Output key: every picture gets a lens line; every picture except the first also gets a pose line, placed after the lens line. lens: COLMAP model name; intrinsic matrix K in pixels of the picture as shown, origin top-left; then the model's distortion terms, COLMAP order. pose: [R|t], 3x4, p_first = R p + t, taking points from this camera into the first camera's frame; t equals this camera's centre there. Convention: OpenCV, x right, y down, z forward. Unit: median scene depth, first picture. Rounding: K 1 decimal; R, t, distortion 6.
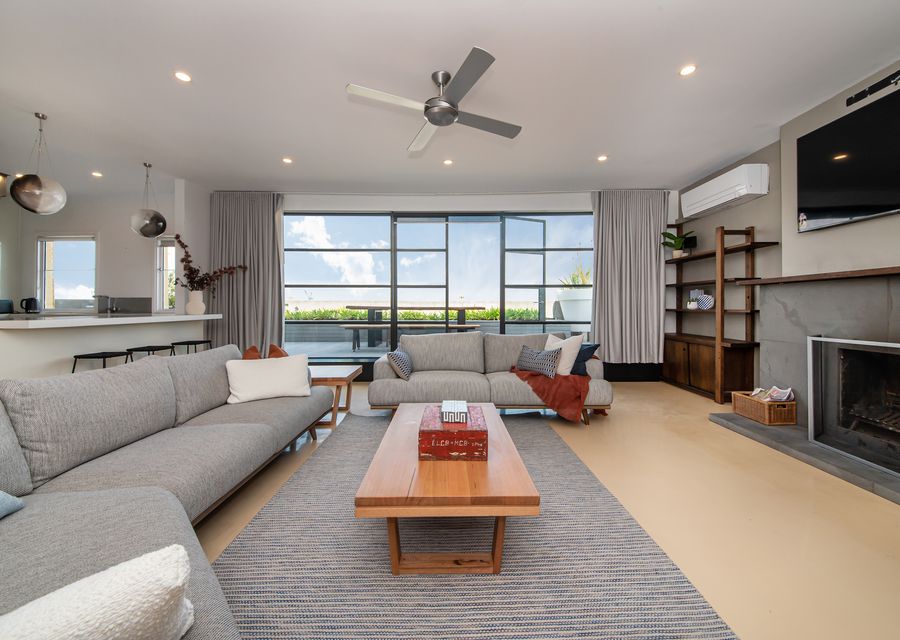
lens RADIAL K [[355.6, 0, 450.0], [0, 355.6, 320.0], [0, 0, 1]] dist [-0.000646, -0.000075]
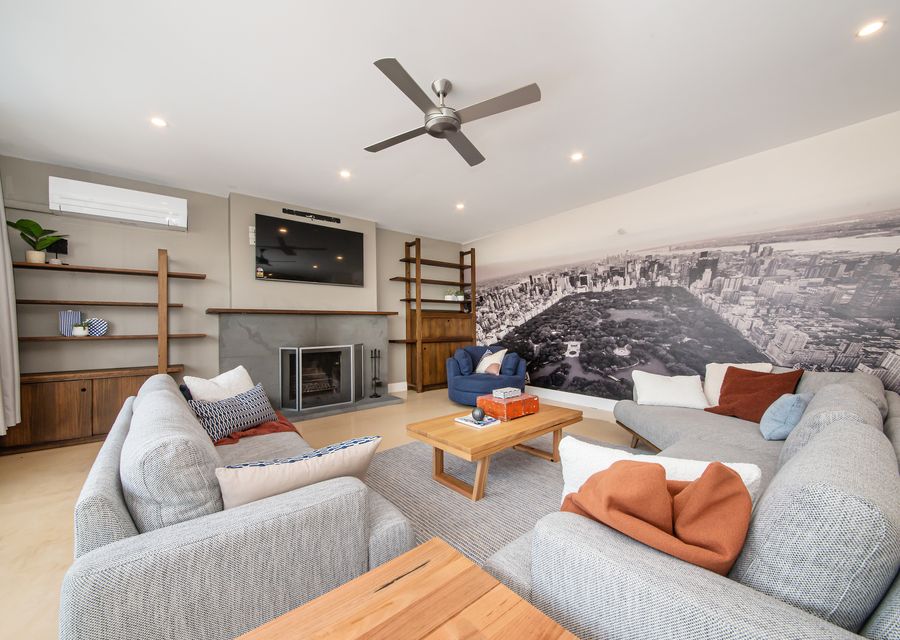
lens RADIAL K [[355.6, 0, 450.0], [0, 355.6, 320.0], [0, 0, 1]] dist [-0.000646, -0.000075]
pose [[-0.624690, 0.020830, 0.780595, -0.440040], [0.041518, 0.999116, 0.006565, -0.039556], [-0.779768, 0.036510, -0.625003, 0.910396]]
